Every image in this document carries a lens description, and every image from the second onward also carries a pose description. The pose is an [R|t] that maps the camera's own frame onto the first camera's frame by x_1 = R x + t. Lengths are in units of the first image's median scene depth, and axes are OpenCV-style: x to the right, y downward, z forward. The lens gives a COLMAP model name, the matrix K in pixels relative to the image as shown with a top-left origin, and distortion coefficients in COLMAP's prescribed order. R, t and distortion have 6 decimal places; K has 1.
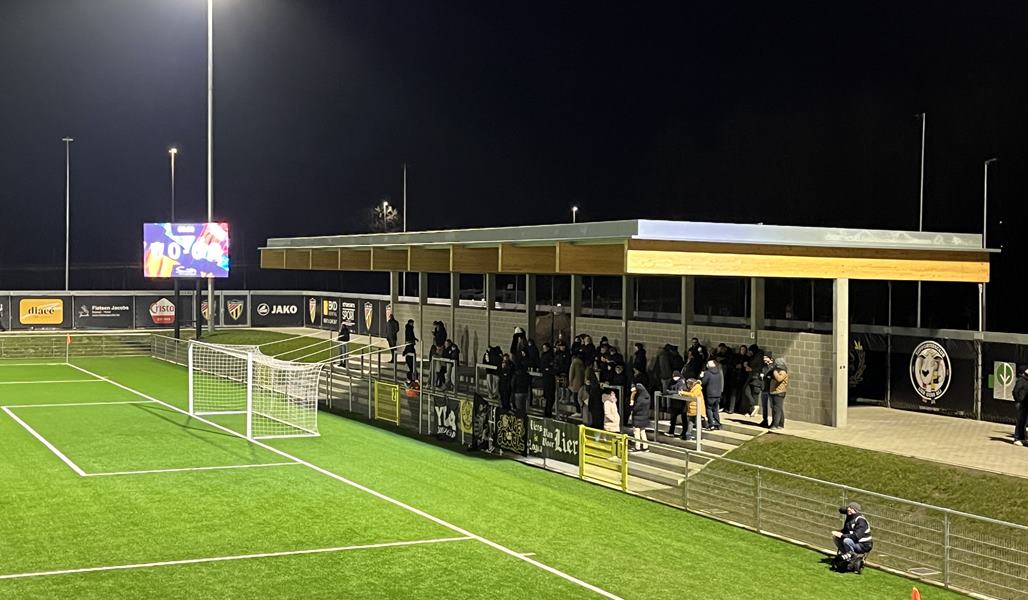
lens RADIAL K [[1391.0, 0, 514.0], [0, 1391.0, 300.0], [0, 0, 1]] dist [-0.002401, 0.000558]
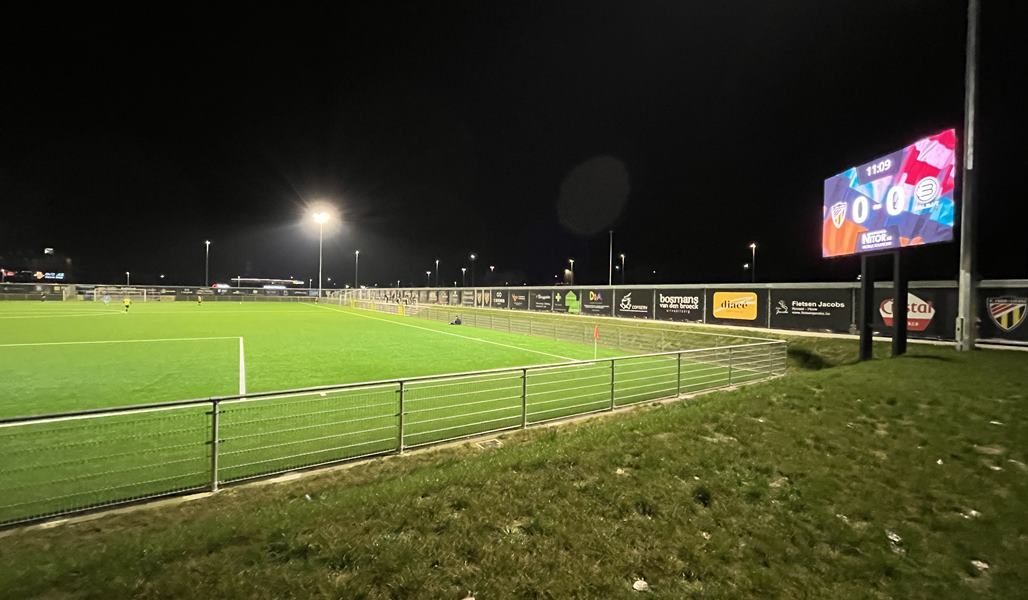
lens RADIAL K [[416.3, 0, 514.0], [0, 416.3, 300.0], [0, 0, 1]] dist [0.000276, 0.000182]
pose [[0.136264, 0.007956, -0.990641, -0.082409], [-0.040208, 0.999188, 0.002494, 0.009880], [0.989856, 0.039492, 0.136473, 0.818560]]
